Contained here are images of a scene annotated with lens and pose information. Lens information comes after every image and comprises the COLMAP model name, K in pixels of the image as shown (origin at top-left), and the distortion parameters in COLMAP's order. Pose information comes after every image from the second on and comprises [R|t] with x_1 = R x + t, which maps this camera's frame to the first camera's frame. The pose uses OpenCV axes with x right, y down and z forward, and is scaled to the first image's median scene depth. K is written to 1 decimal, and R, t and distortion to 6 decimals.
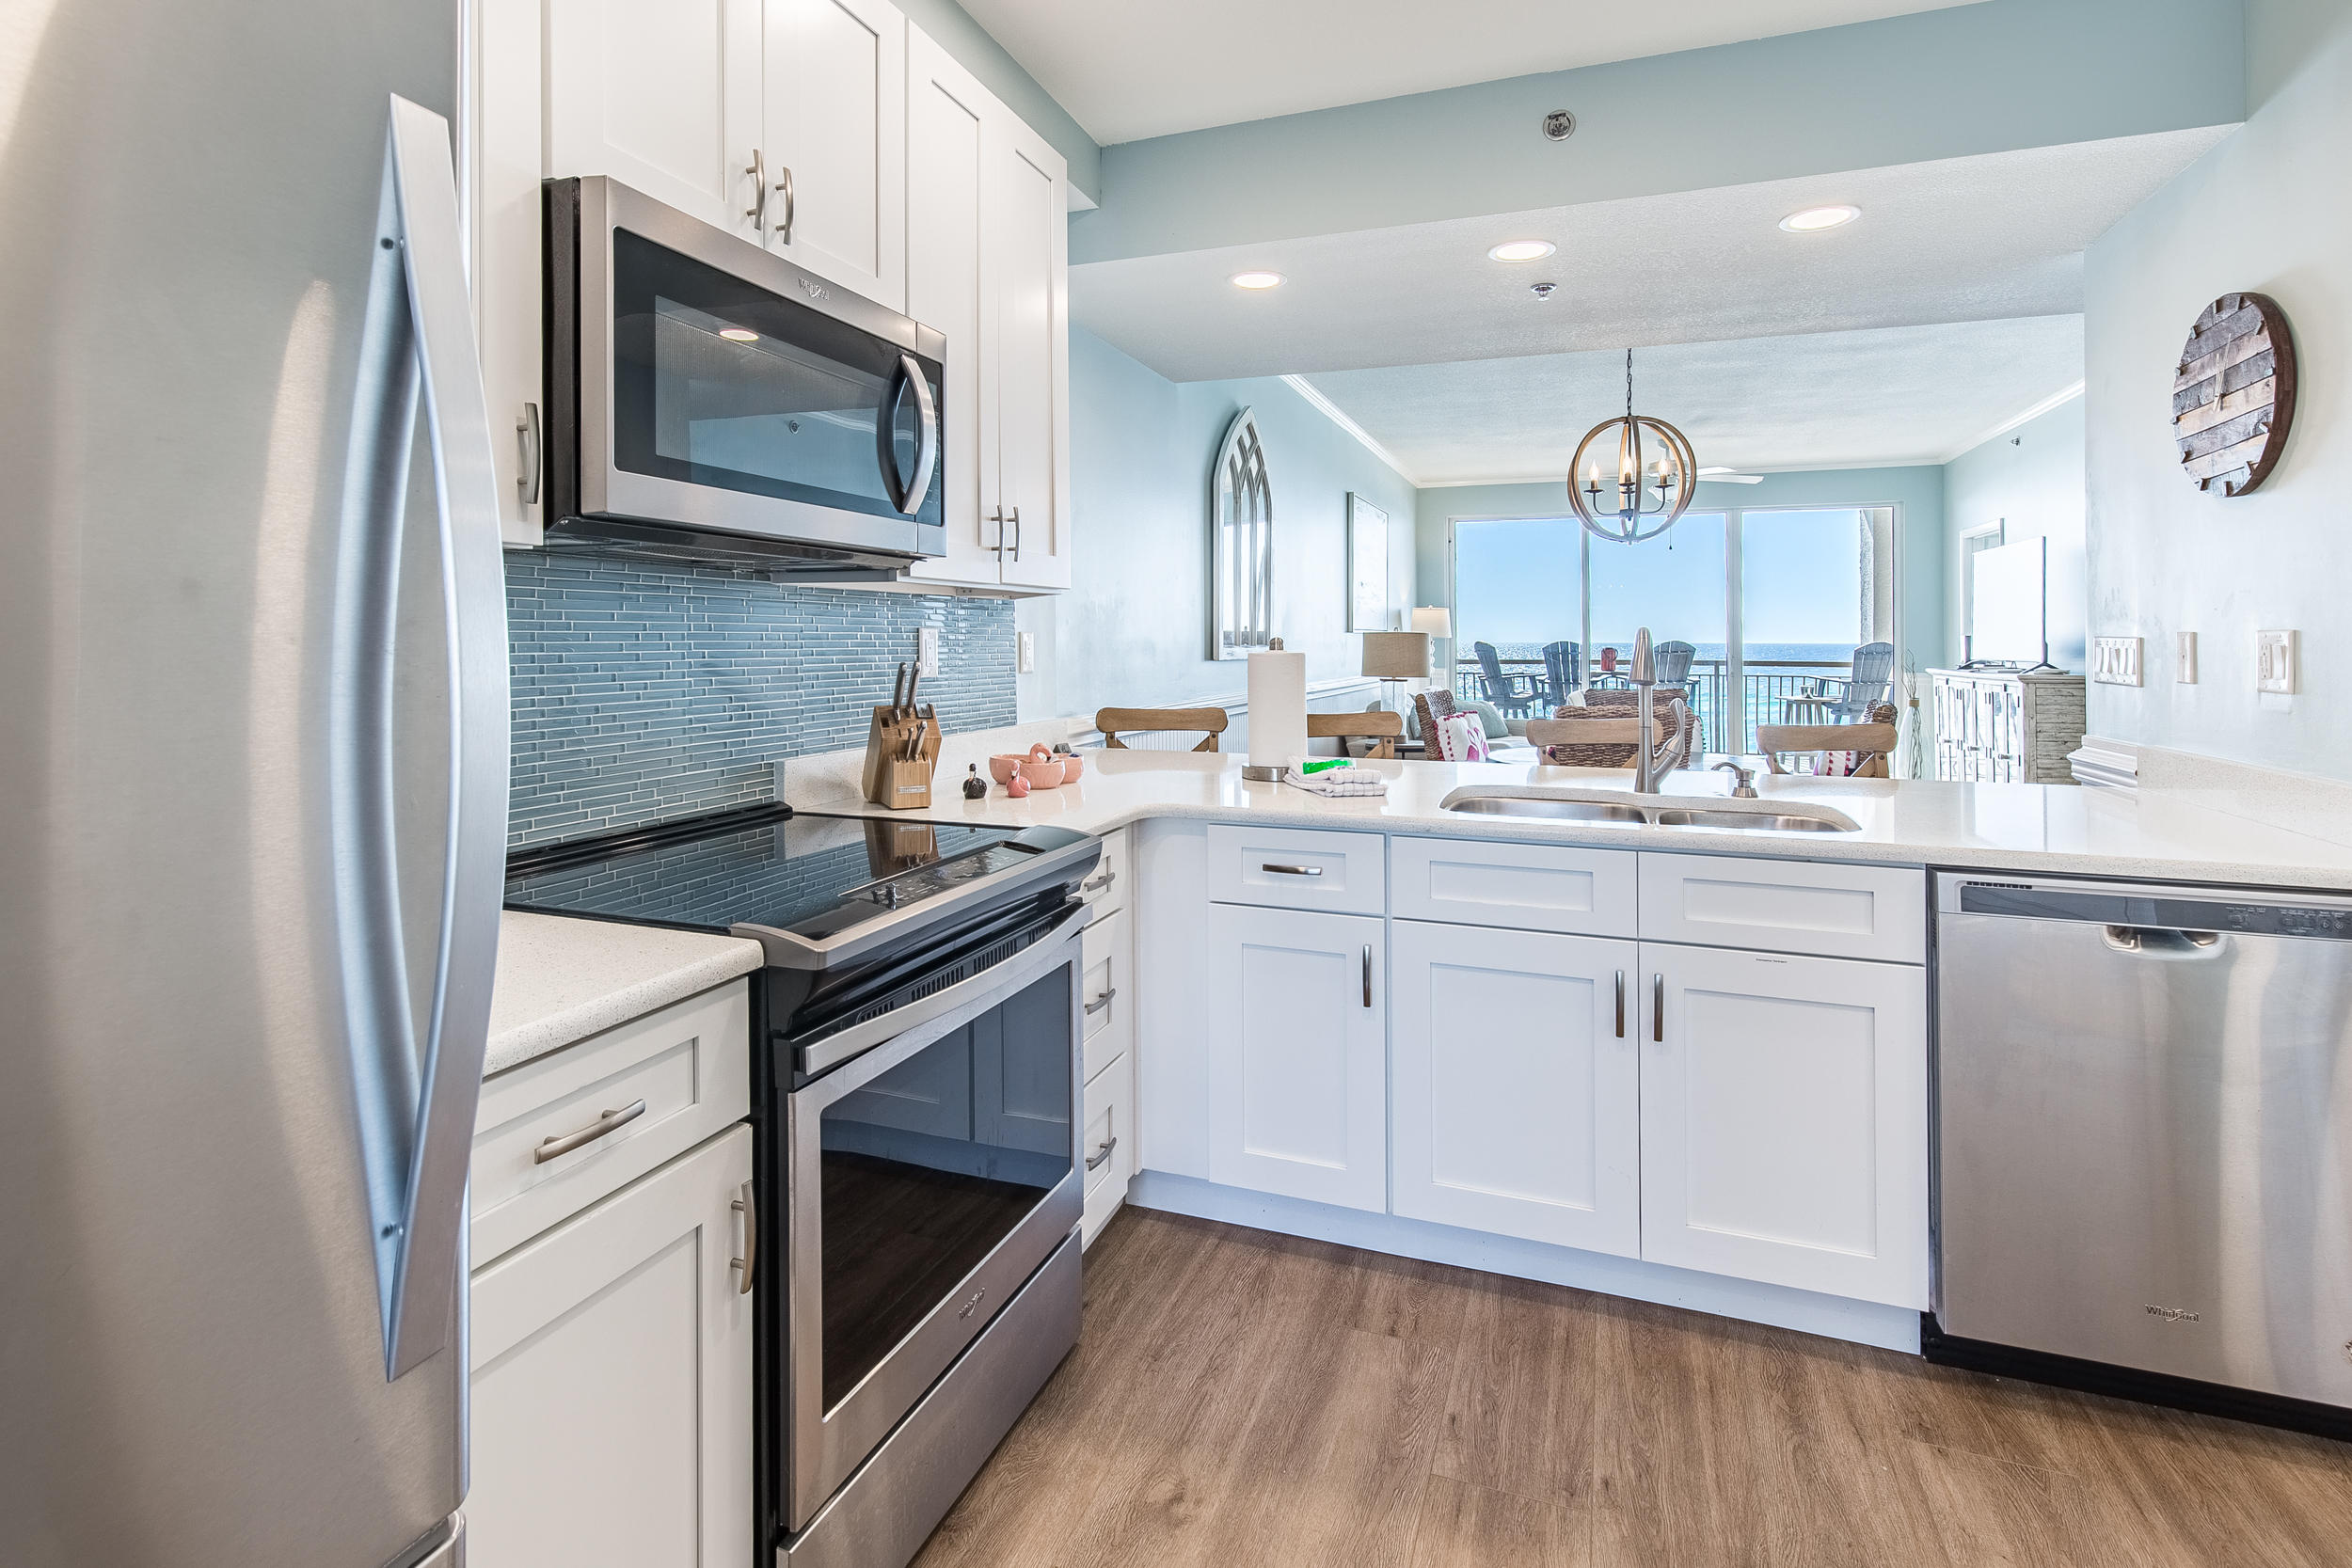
lens RADIAL K [[1133.2, 0, 1178.2], [0, 1133.2, 633.5], [0, 0, 1]] dist [0.014175, -0.005154]
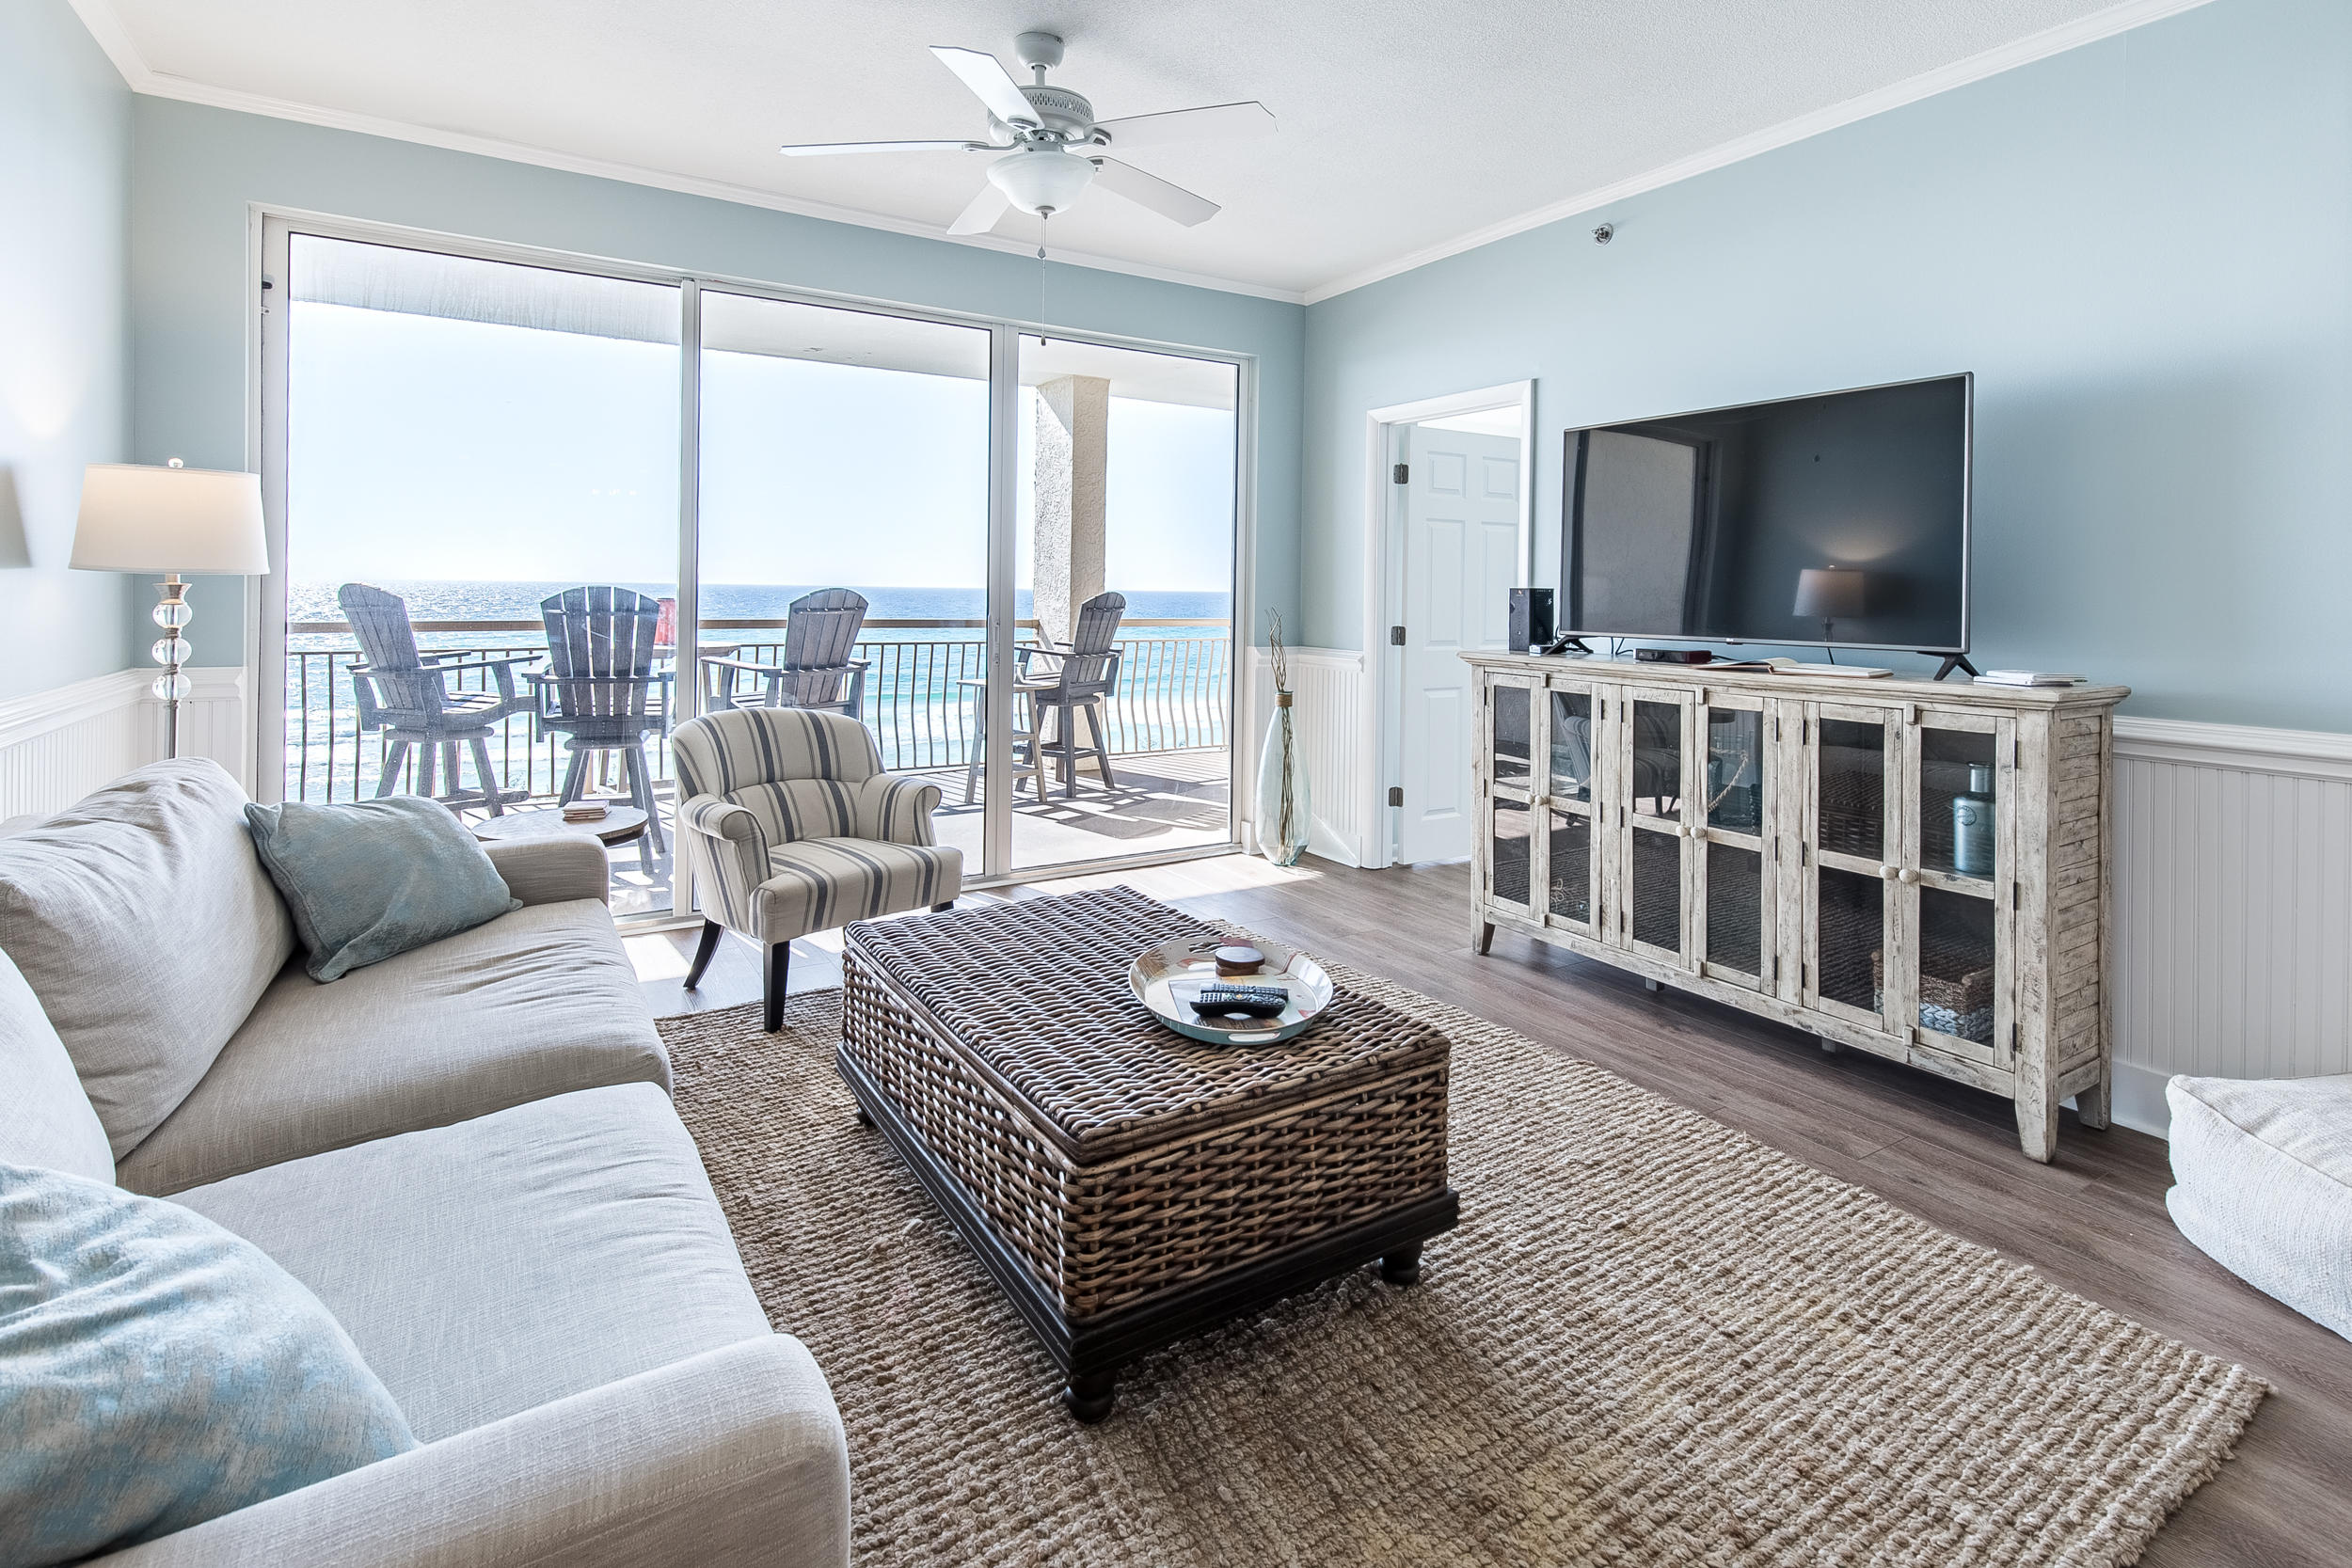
lens RADIAL K [[1133.2, 0, 1199.7], [0, 1133.2, 568.4], [0, 0, 1]] dist [0.014175, -0.005154]
pose [[0.604224, 0.022903, 0.796485, 0.200712], [-0.018330, 0.999722, -0.014841, 0.004210], [-0.796603, -0.005632, 0.604476, 0.843041]]
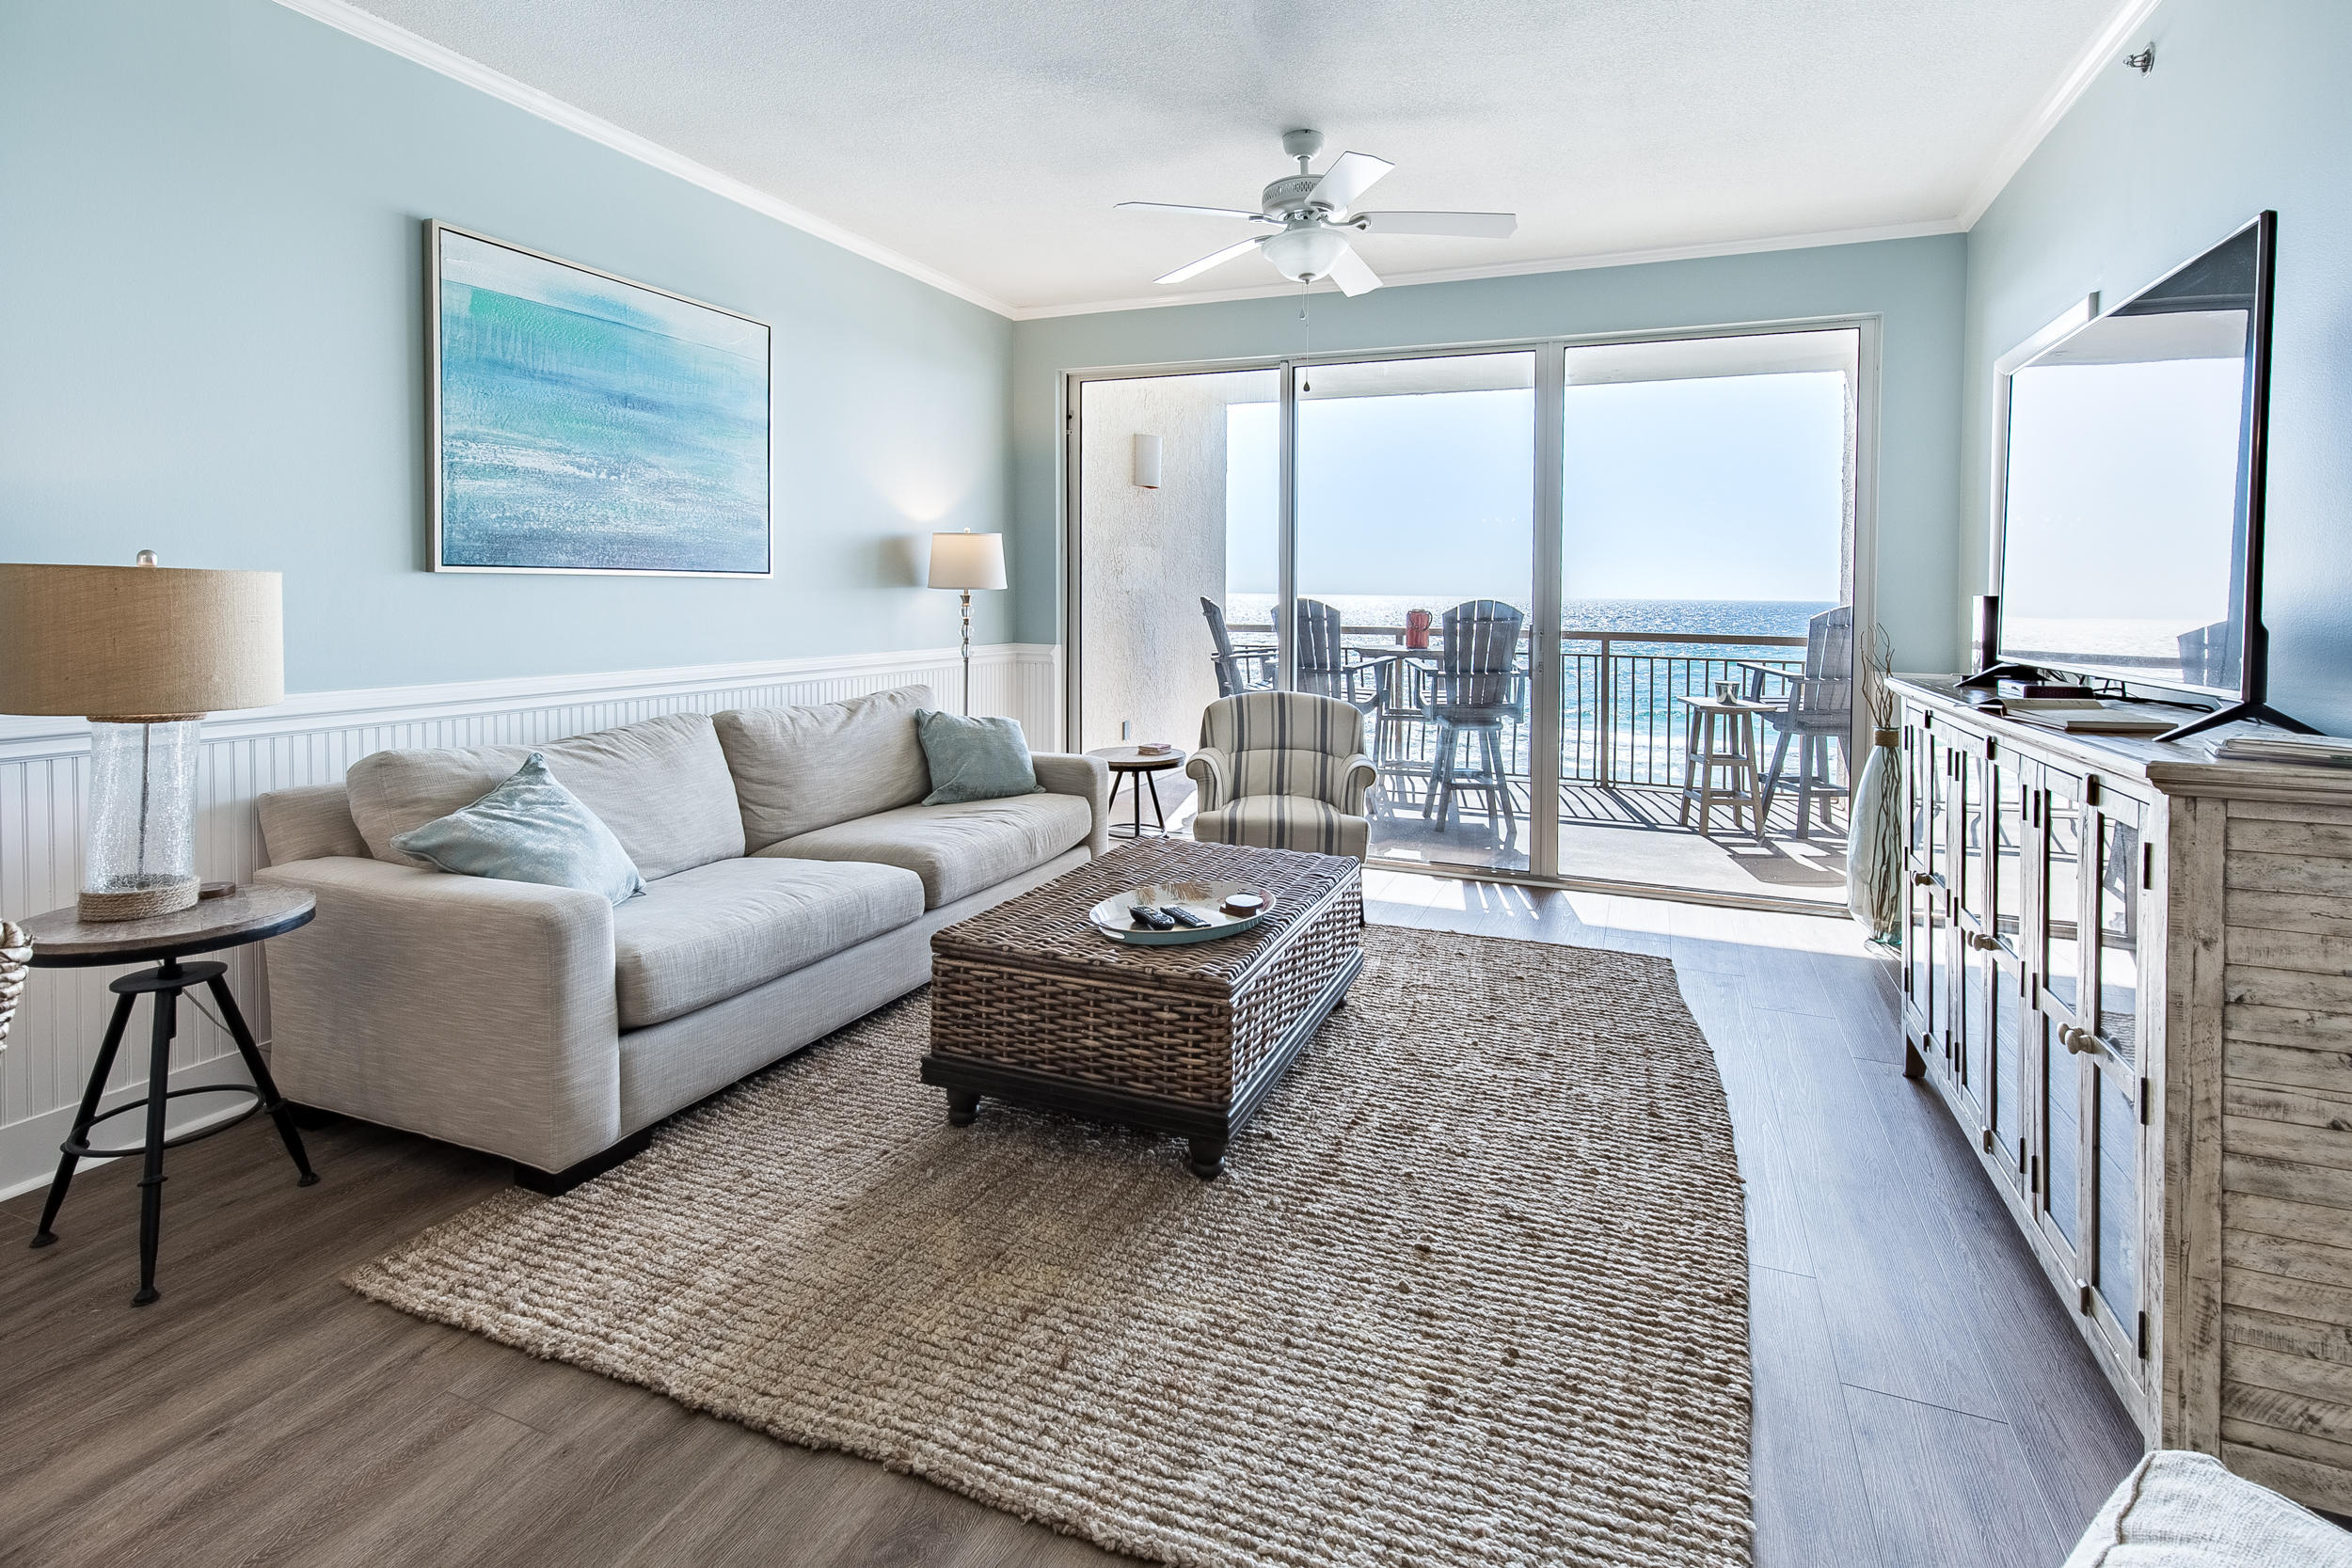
lens RADIAL K [[1133.2, 0, 1196.3], [0, 1133.2, 630.7], [0, 0, 1]] dist [0.014175, -0.005154]
pose [[0.999562, 0.011502, -0.027279, 0.461091], [-0.010375, 0.999101, 0.041114, -0.000048], [0.027728, -0.040813, 0.998782, 0.643869]]
